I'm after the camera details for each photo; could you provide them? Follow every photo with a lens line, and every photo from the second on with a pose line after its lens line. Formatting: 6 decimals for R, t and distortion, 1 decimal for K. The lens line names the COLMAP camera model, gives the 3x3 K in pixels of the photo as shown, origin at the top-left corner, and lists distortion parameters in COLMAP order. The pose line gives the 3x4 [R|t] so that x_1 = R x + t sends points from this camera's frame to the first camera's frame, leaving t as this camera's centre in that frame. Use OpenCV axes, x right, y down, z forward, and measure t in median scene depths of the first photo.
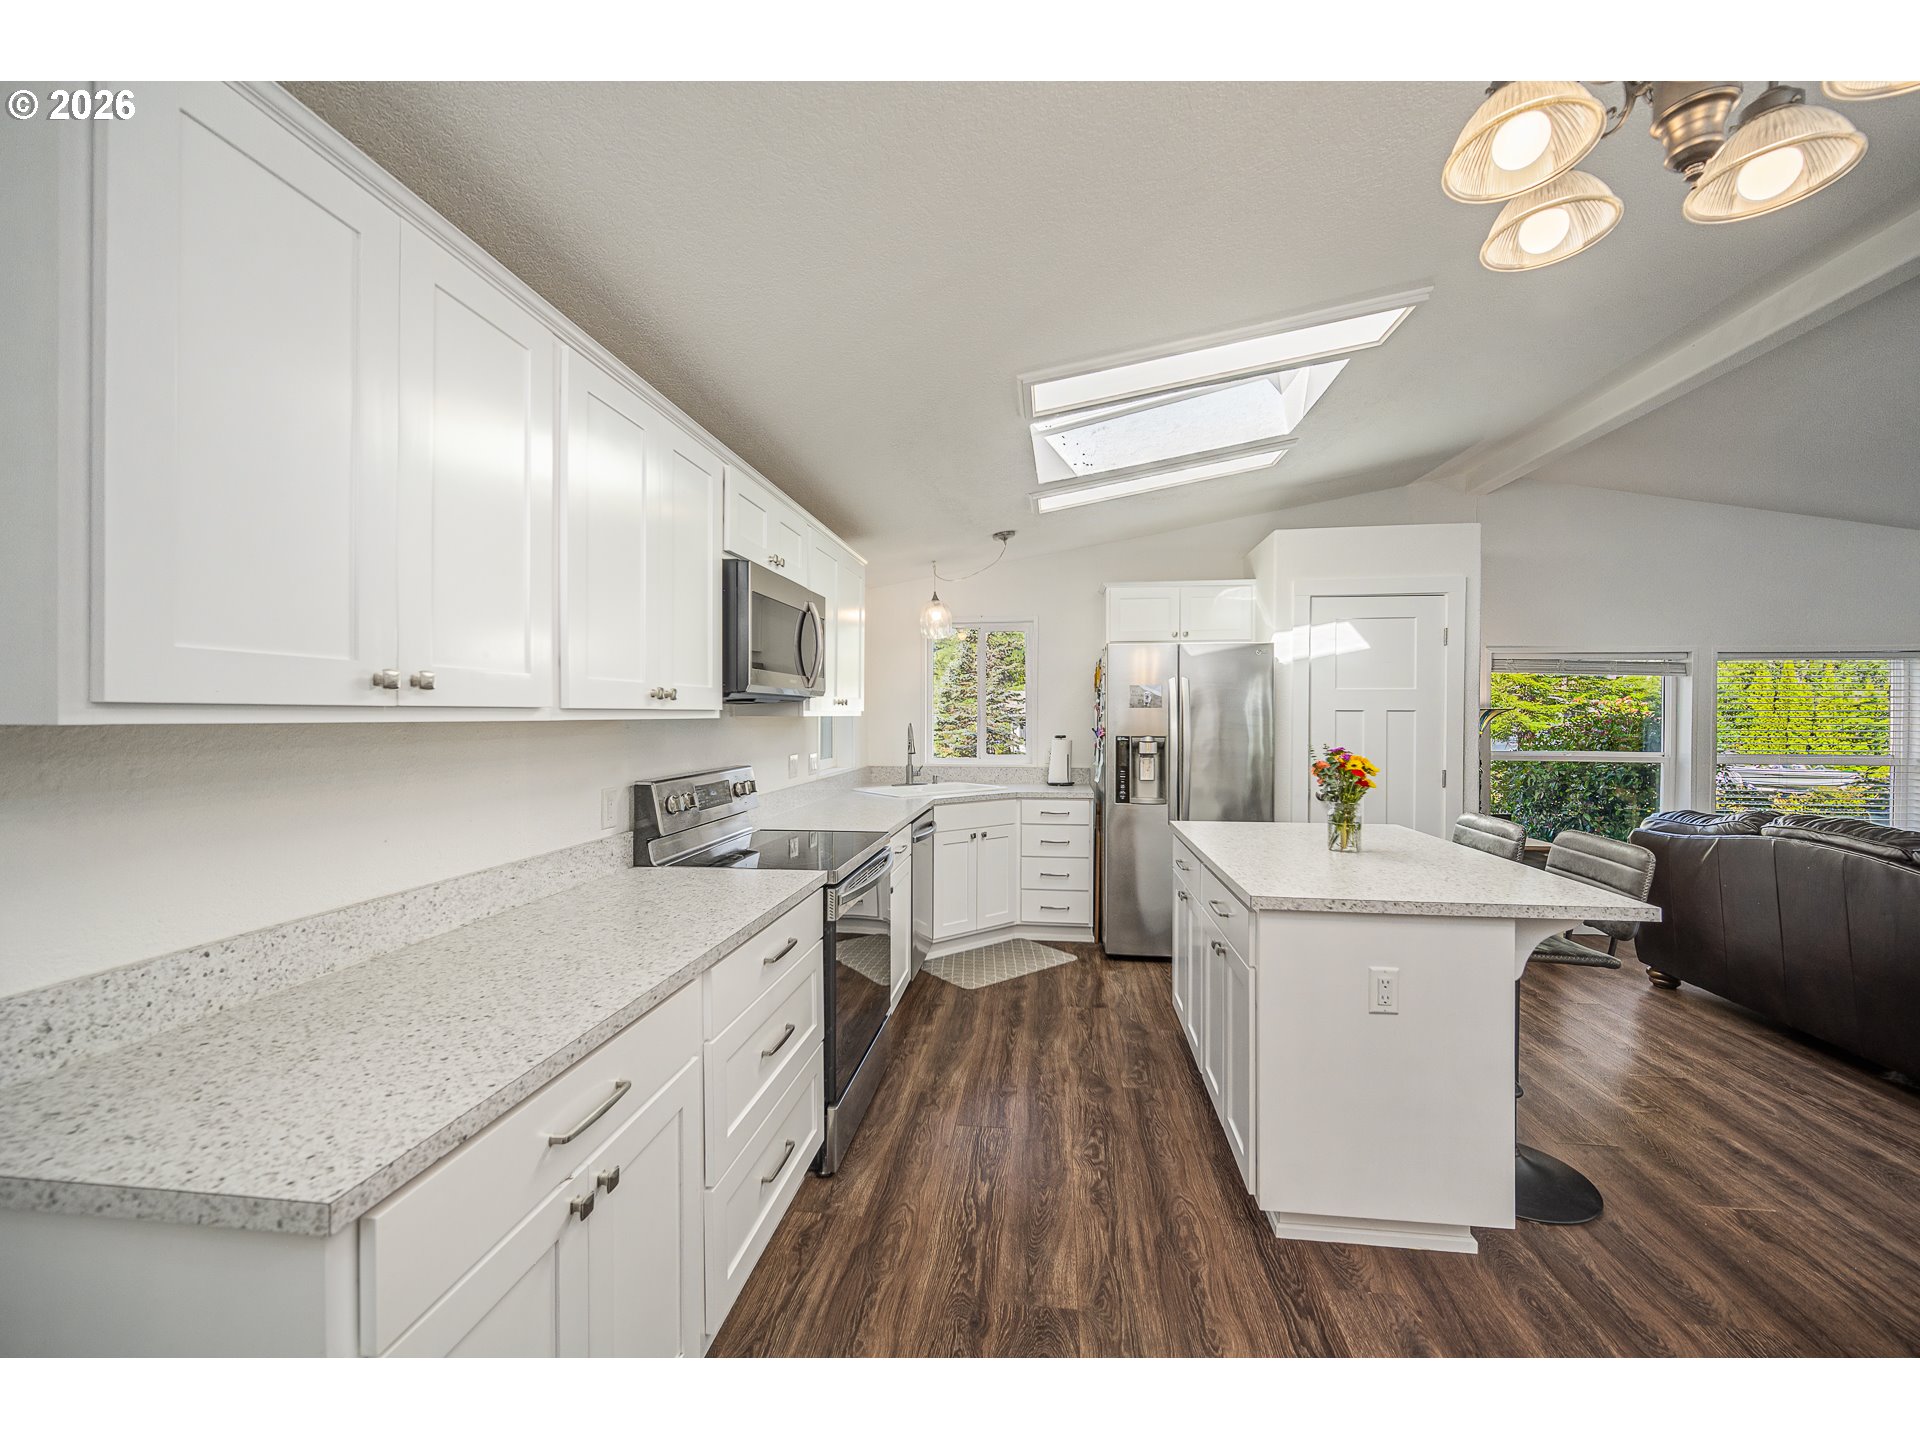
lens RADIAL K [[778.5, 0, 968.7], [0, 778.5, 716.0], [0, 0, 1]] dist [-0.000250, -0.000062]
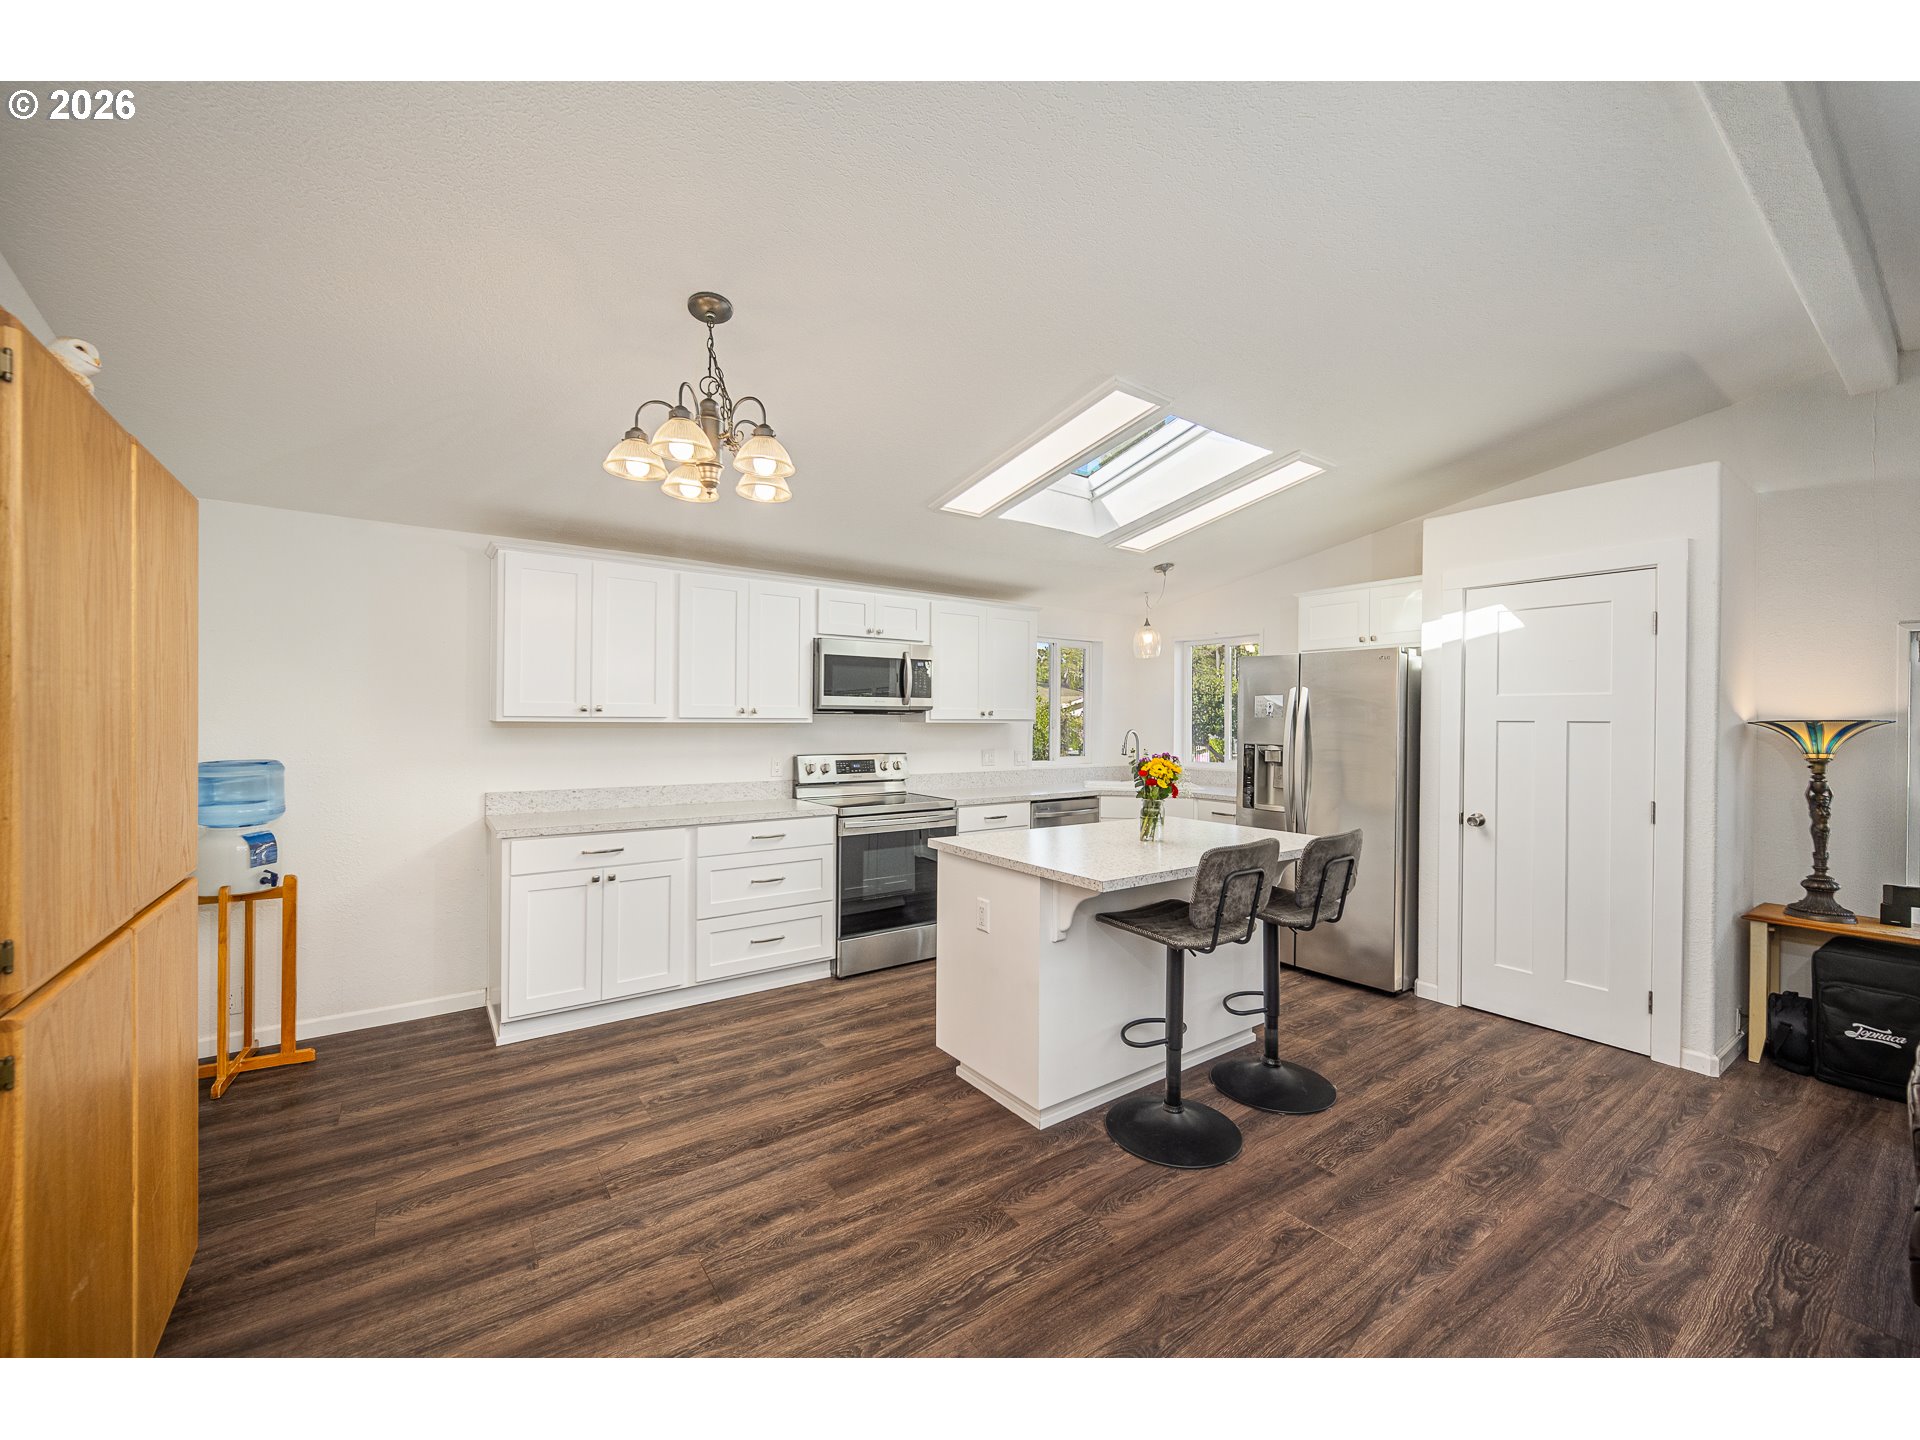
lens RADIAL K [[771.6, 0, 960.0], [0, 771.6, 720.0], [0, 0, 1]] dist [-0.000222, -0.000074]
pose [[0.669346, 0.005420, -0.742931, 1.151212], [-0.007616, 0.999971, 0.000433, -0.006019], [0.742911, 0.005368, 0.669368, 0.008688]]
